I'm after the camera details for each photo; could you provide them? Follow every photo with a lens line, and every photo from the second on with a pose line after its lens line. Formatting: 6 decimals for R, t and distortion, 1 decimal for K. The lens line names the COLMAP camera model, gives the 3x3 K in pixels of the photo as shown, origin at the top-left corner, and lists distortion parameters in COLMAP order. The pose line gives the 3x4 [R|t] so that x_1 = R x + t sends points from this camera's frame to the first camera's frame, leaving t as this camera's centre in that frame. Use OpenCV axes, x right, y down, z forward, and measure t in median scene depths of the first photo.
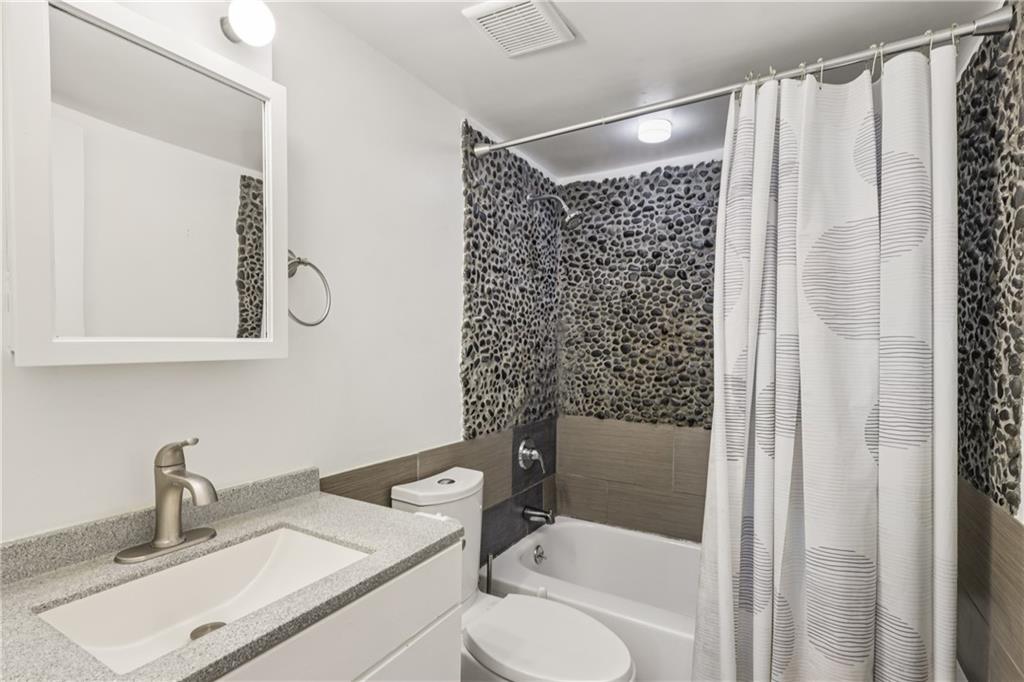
lens RADIAL K [[484.3, 0, 511.6], [0, 484.3, 344.1], [0, 0, 1]] dist [-0.002420, -0.000447]
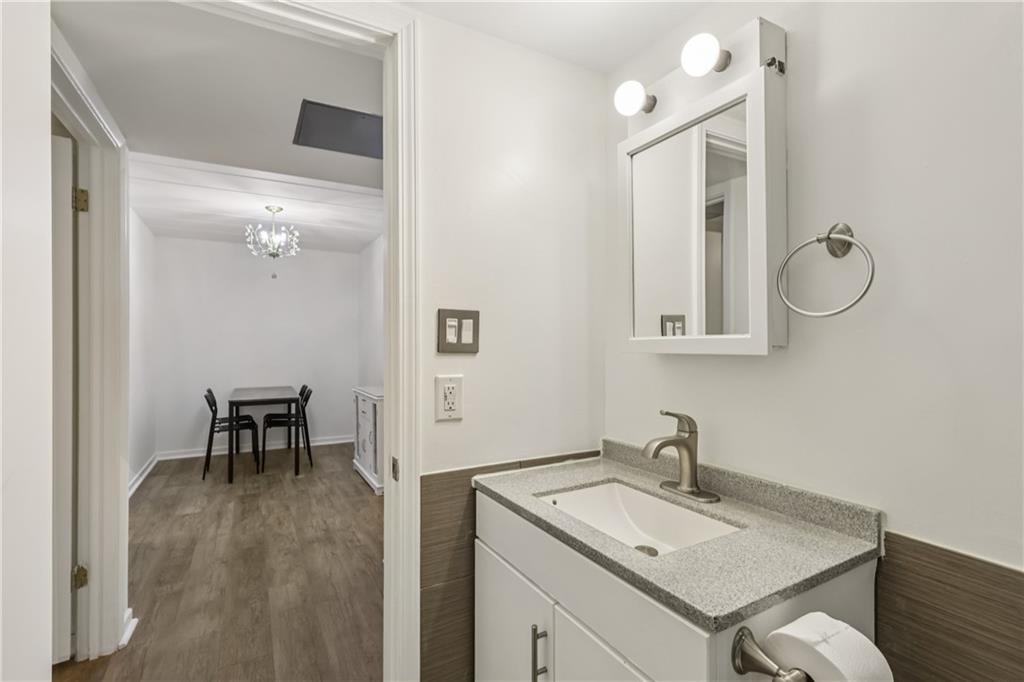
lens RADIAL K [[484.3, 0, 511.2], [0, 484.3, 341.3], [0, 0, 1]] dist [-0.002420, -0.000447]
pose [[-0.497404, -0.008712, -0.867475, 0.682237], [-0.004896, 0.999962, -0.007236, 0.017333], [0.867505, 0.000648, -0.497428, 1.242997]]
